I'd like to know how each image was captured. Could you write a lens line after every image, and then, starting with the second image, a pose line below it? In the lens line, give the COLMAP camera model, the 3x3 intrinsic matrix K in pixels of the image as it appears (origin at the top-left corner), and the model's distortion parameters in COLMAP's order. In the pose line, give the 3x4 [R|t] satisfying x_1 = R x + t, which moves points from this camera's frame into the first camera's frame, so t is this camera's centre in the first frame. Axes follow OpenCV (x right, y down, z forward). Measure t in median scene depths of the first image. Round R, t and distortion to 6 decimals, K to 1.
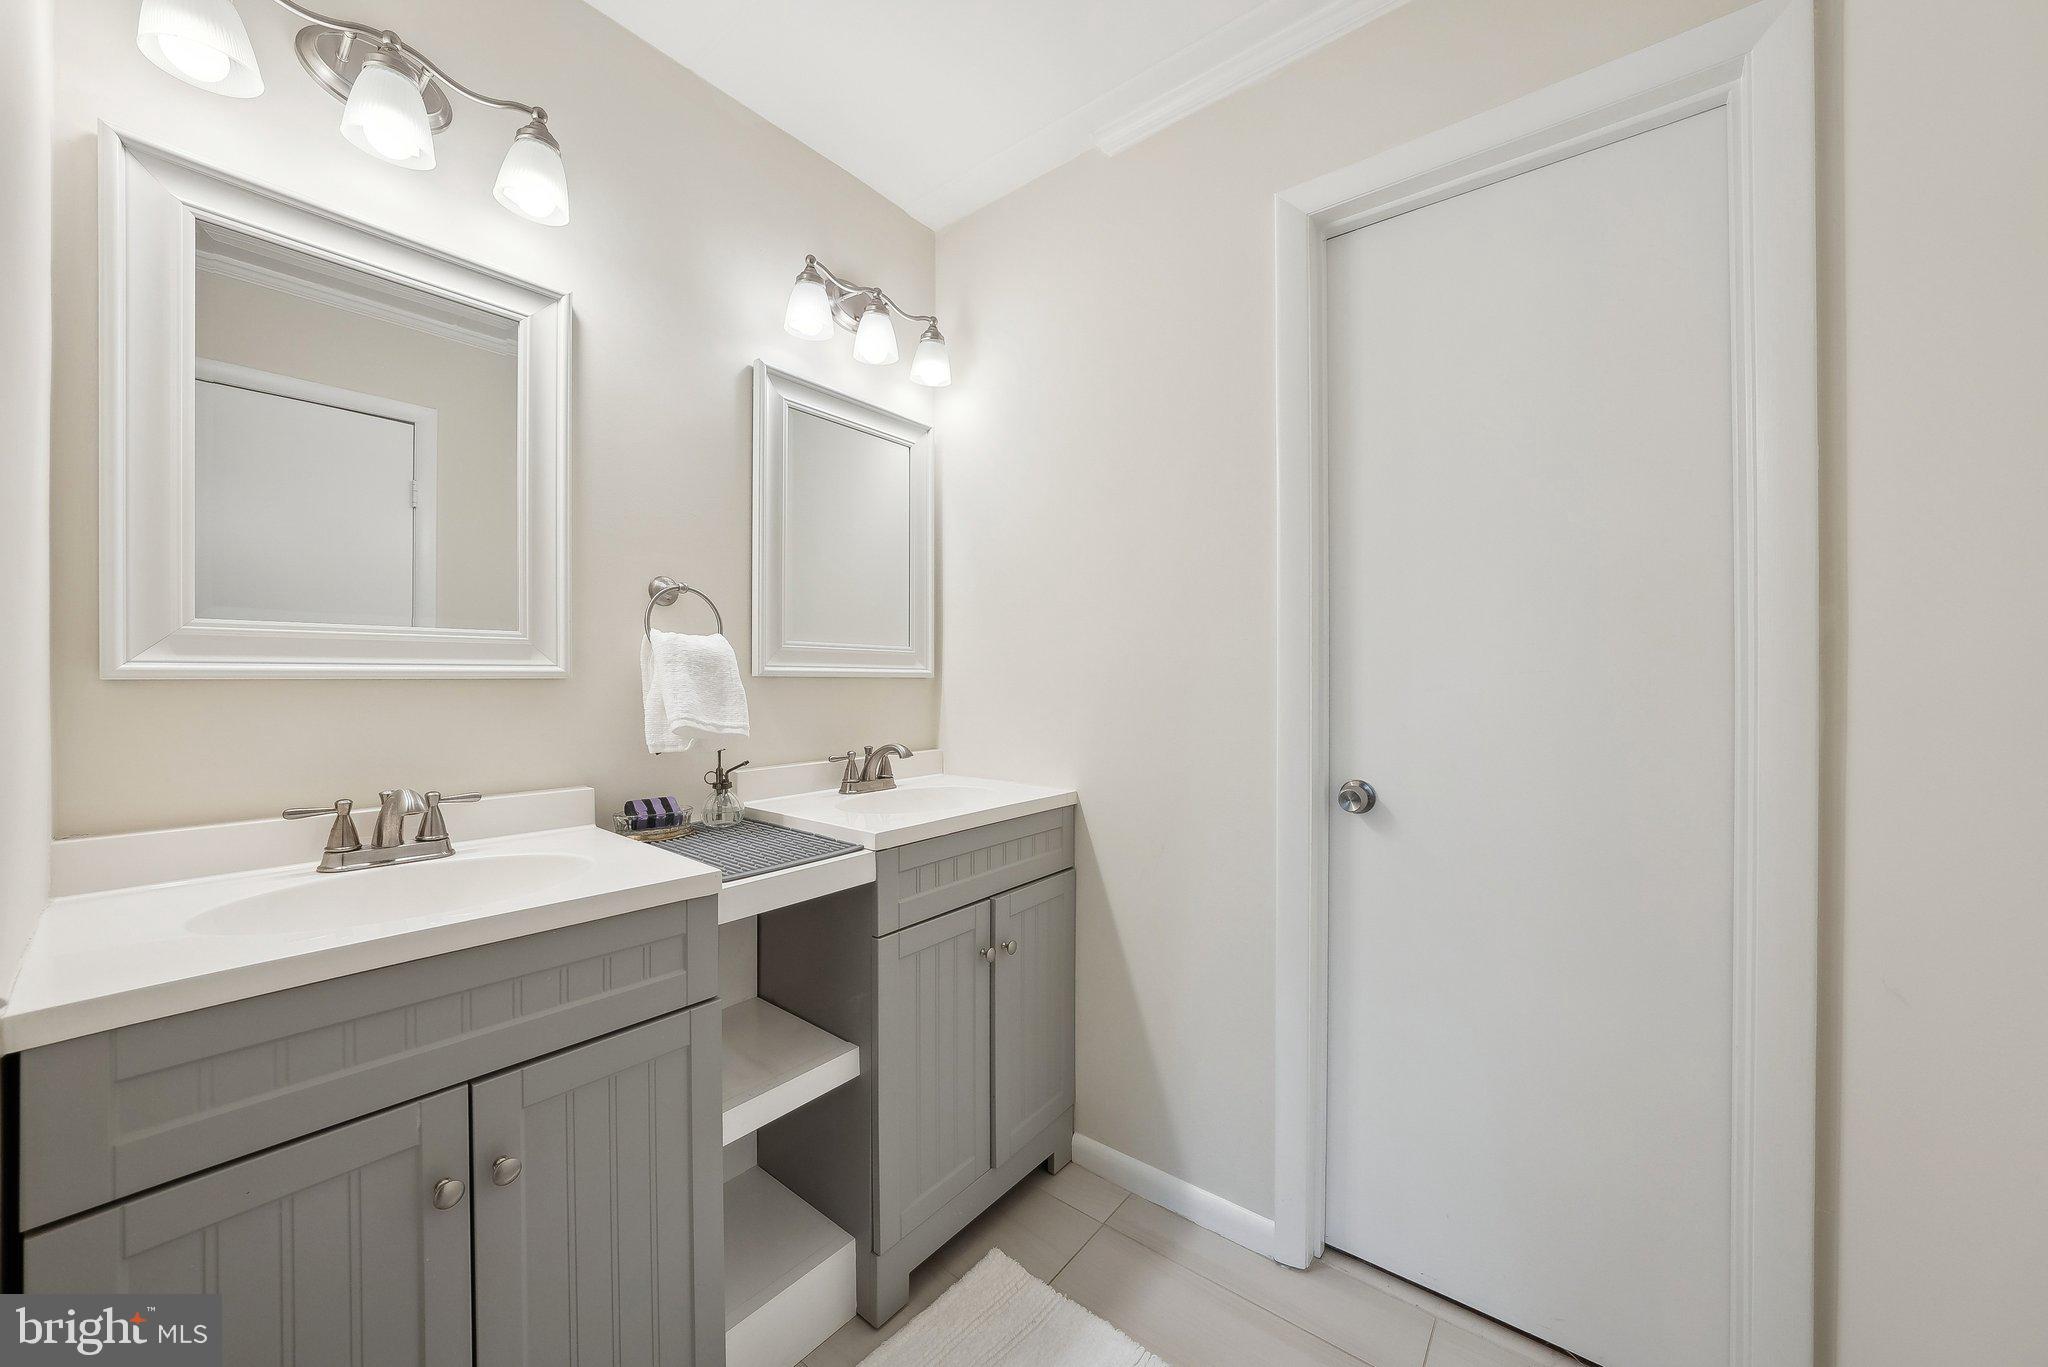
lens RADIAL K [[751.5, 0, 1024.0], [0, 751.5, 683.5], [0, 0, 1]] dist [-0.001929, -0.000147]
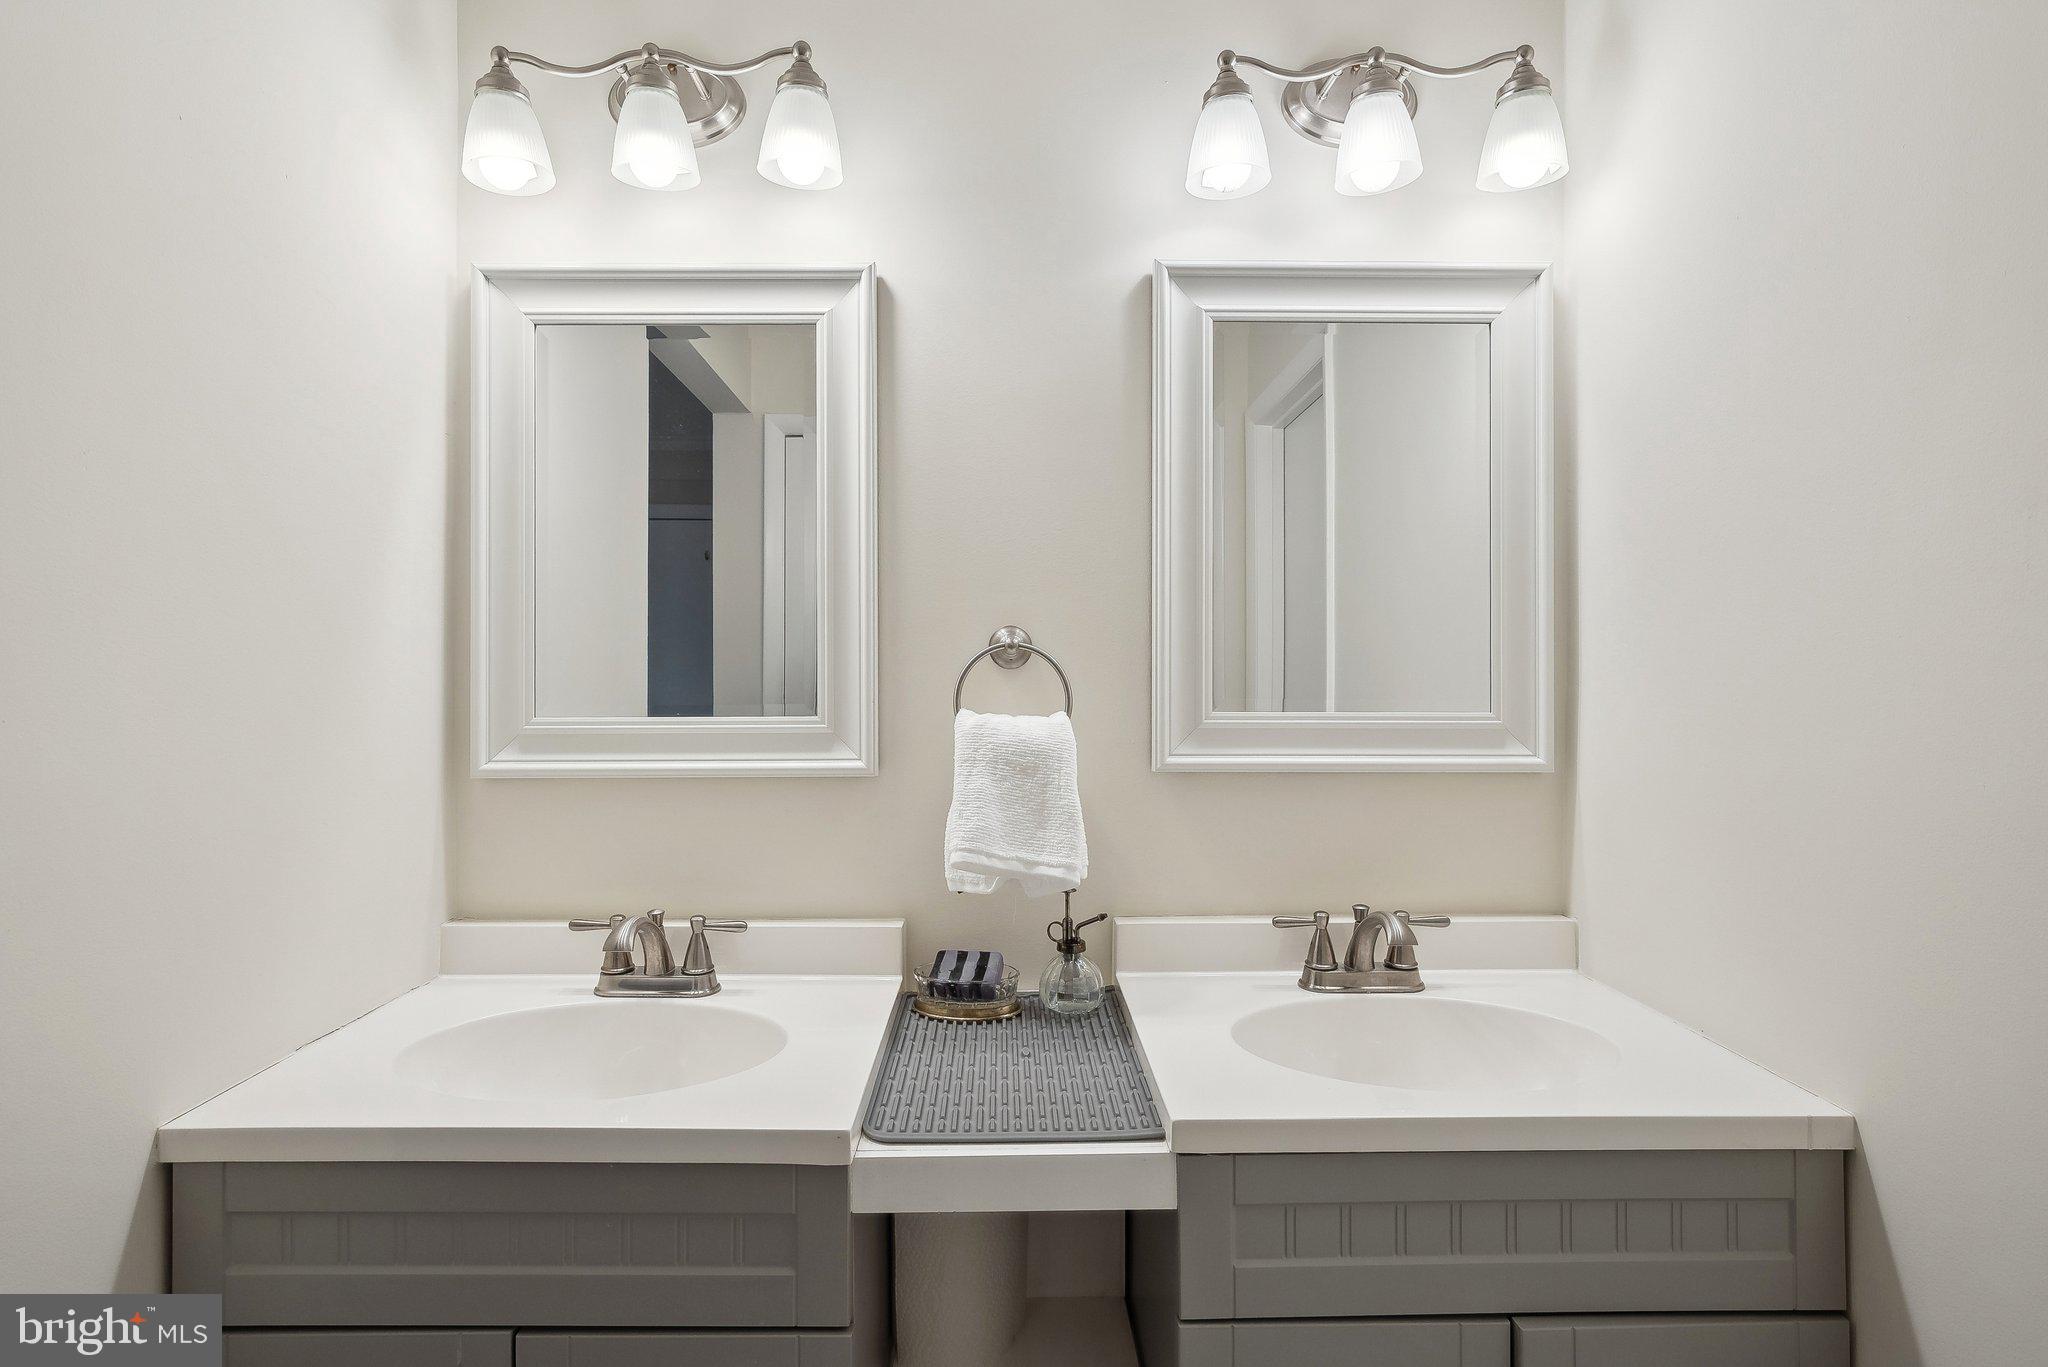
lens RADIAL K [[1029.3, 0, 1017.7], [0, 1029.3, 681.2], [0, 0, 1]] dist [0.003614, 0.001473]
pose [[0.627167, 0.006110, -0.778861, 0.263361], [-0.005589, 0.999979, 0.003344, -0.097345], [0.778865, 0.002256, 0.627188, 0.423182]]
